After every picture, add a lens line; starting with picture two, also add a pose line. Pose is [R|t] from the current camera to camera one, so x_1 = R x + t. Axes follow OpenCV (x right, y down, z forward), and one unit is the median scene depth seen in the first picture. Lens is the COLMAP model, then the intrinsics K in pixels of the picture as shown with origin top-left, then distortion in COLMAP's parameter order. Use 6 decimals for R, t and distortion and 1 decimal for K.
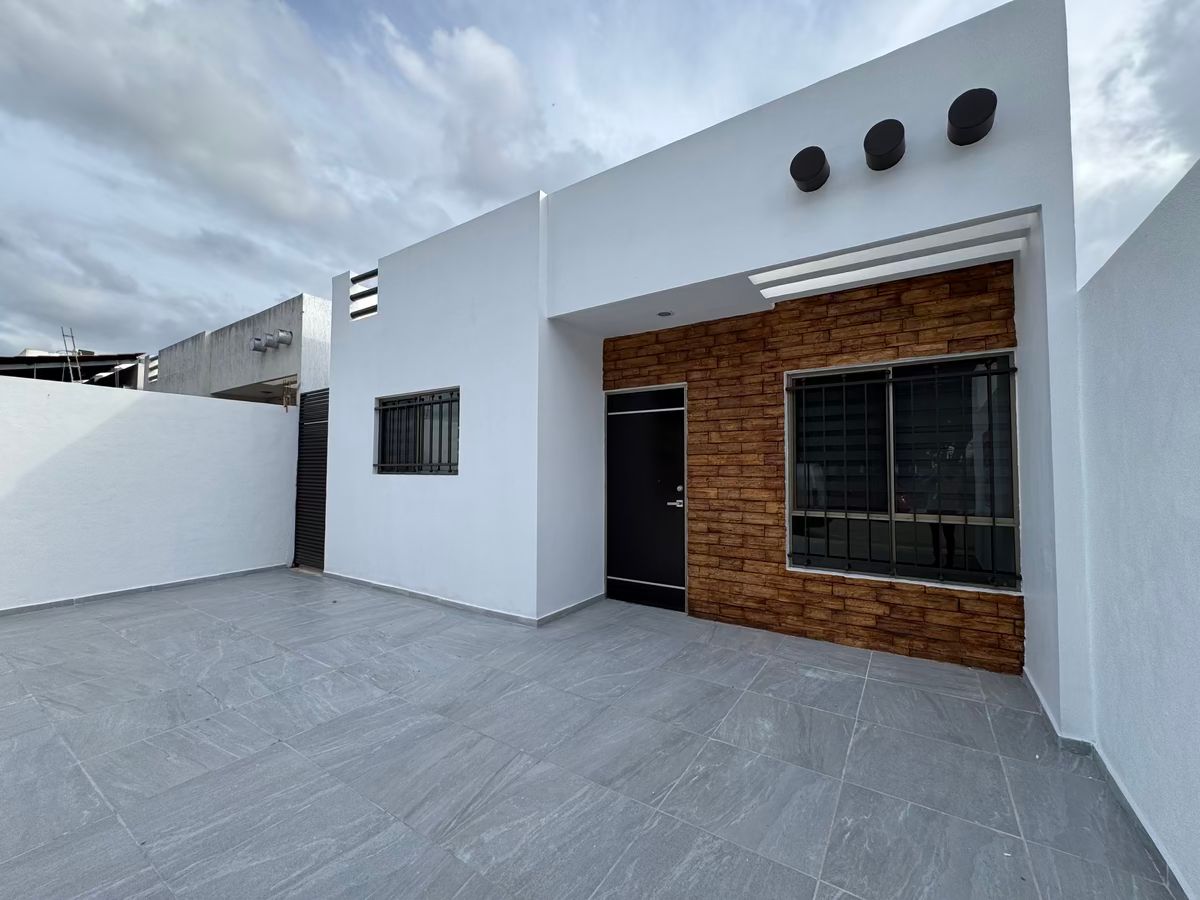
lens RADIAL K [[482.1, 0, 601.0], [0, 482.1, 448.7], [0, 0, 1]] dist [-0.003324, 0.000849]
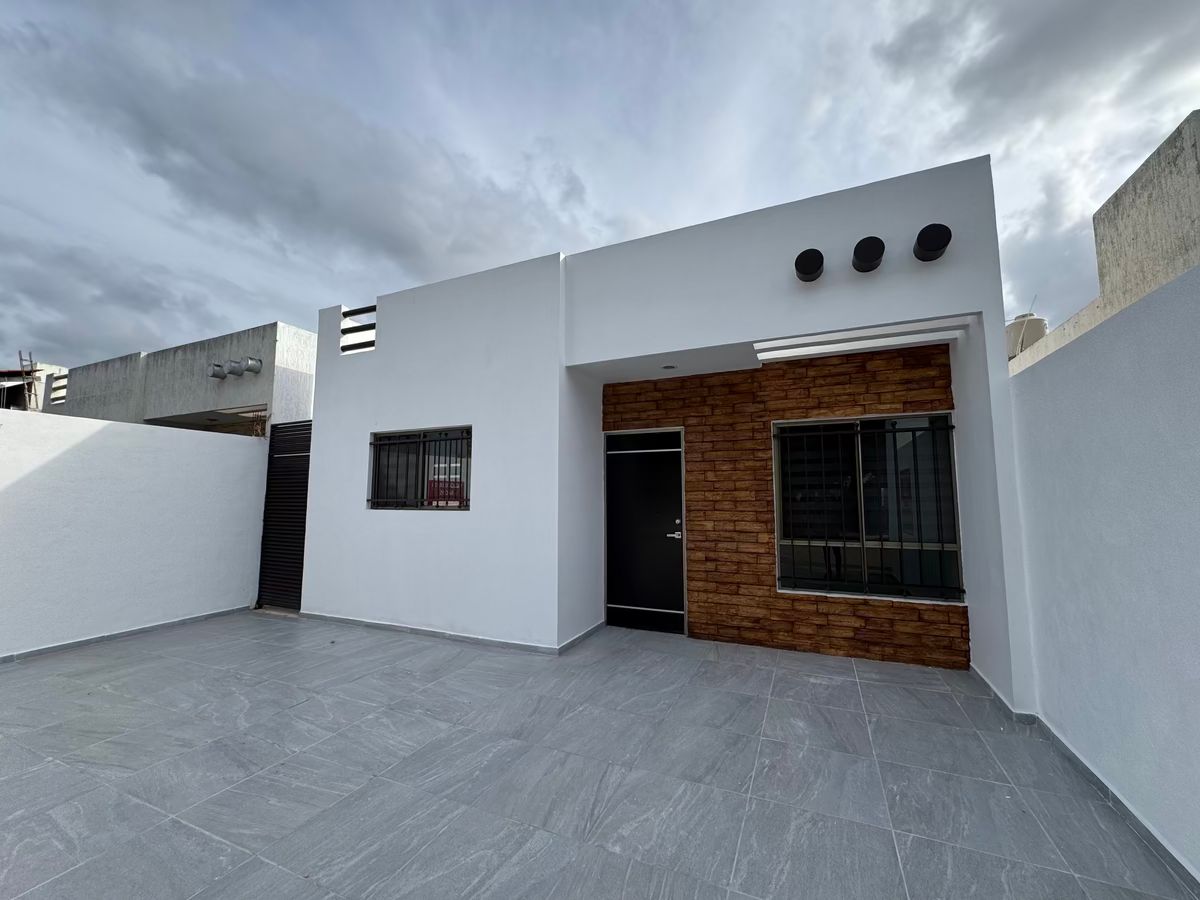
lens RADIAL K [[482.1, 0, 600.0], [0, 482.1, 449.8], [0, 0, 1]] dist [-0.003324, 0.000849]
pose [[0.985765, 0.014059, 0.167540, -0.234143], [-0.004747, 0.998428, -0.055852, -0.022827], [-0.168061, 0.054262, 0.984282, -0.085379]]
